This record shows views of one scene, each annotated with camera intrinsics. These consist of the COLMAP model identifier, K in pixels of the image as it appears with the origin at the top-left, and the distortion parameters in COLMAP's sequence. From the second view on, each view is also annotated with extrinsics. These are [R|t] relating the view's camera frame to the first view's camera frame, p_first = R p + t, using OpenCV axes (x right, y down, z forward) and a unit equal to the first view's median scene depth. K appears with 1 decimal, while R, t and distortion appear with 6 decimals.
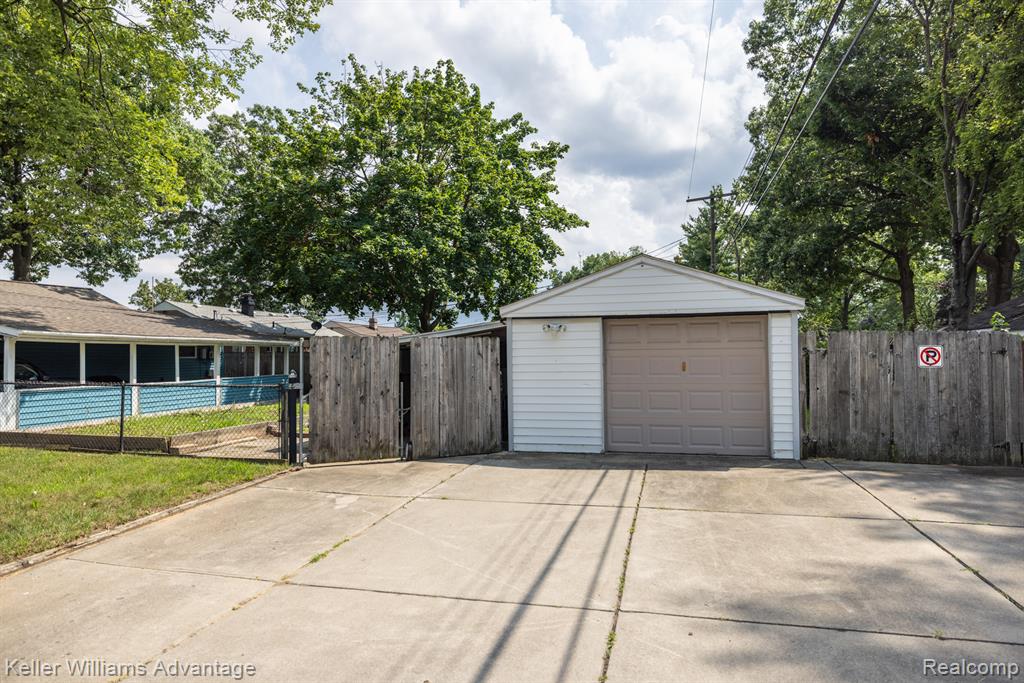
lens RADIAL K [[607.2, 0, 510.7], [0, 607.2, 336.8], [0, 0, 1]] dist [0.009034, -0.000979]
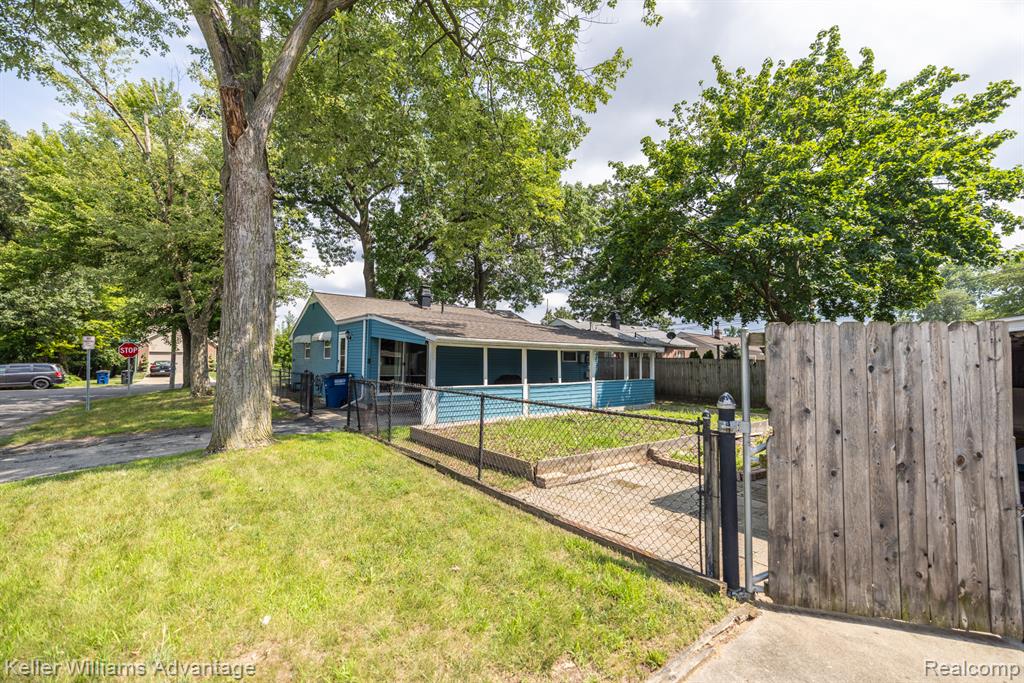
lens RADIAL K [[425.9, 0, 509.8], [0, 425.9, 336.7], [0, 0, 1]] dist [0.000417, -0.000537]
pose [[0.799403, -0.017853, -0.600530, -0.122468], [0.002593, 0.999652, -0.026267, 0.007473], [0.600789, 0.019441, 0.799171, 0.260108]]
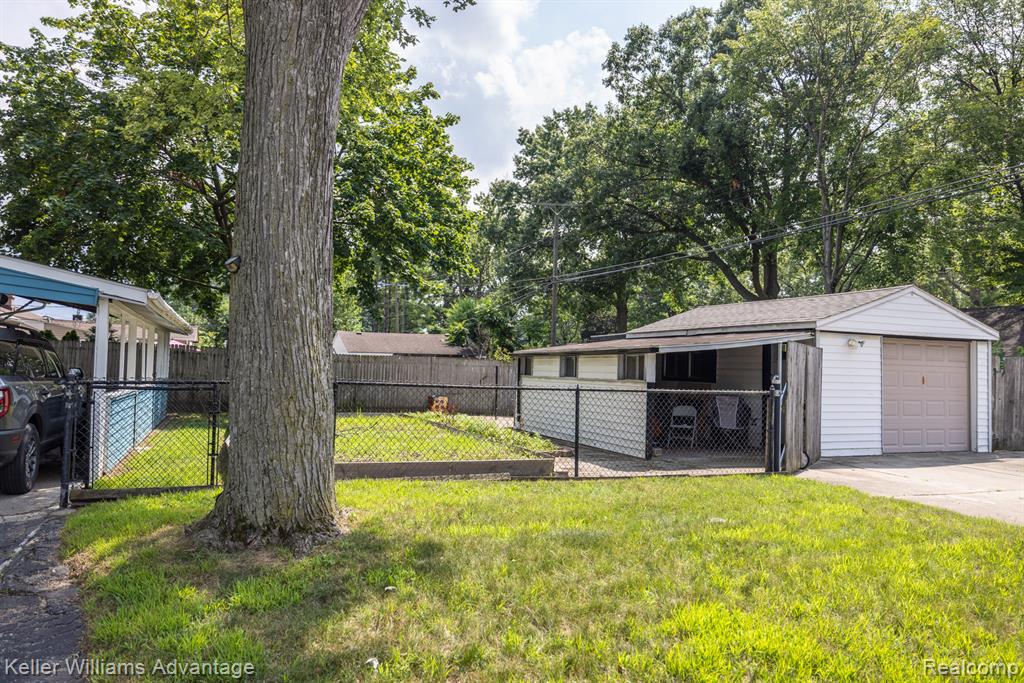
lens RADIAL K [[712.5, 0, 513.6], [0, 712.5, 342.3], [0, 0, 1]] dist [-0.007775, -0.005223]
pose [[0.809850, 0.050665, 0.584445, -0.520566], [-0.052832, 0.998514, -0.013353, 0.015431], [-0.584254, -0.020063, 0.811323, 0.148564]]
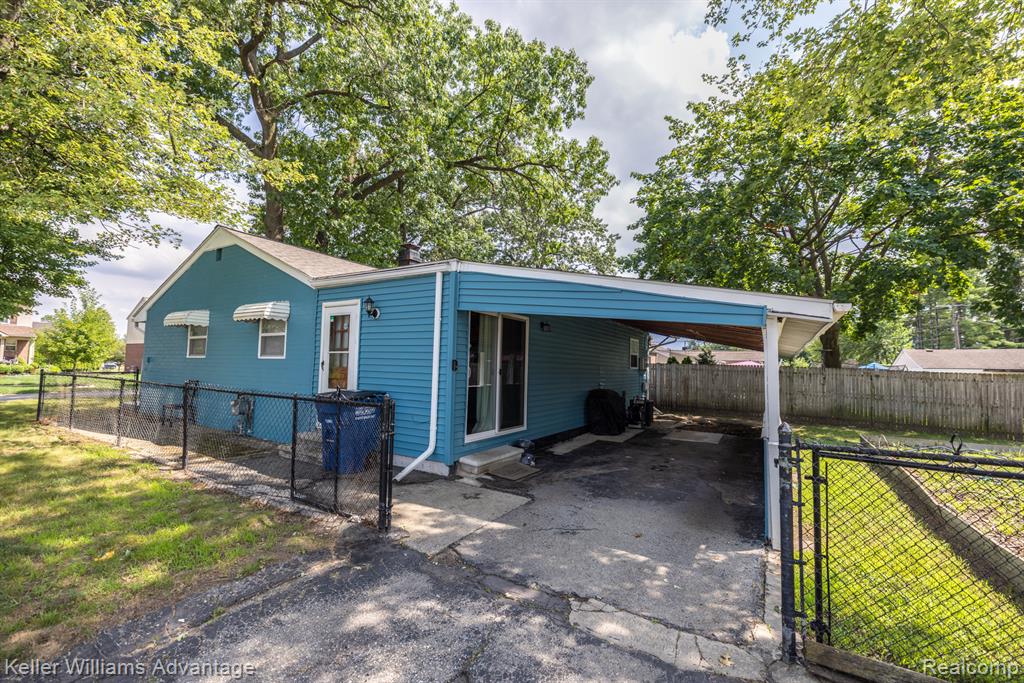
lens RADIAL K [[425.9, 0, 514.3], [0, 425.9, 340.3], [0, 0, 1]] dist [0.000417, -0.000537]
pose [[0.955968, 0.011412, -0.293250, -0.531488], [-0.020609, 0.999387, -0.028290, 0.016491], [0.292747, 0.033088, 0.955617, 0.380304]]
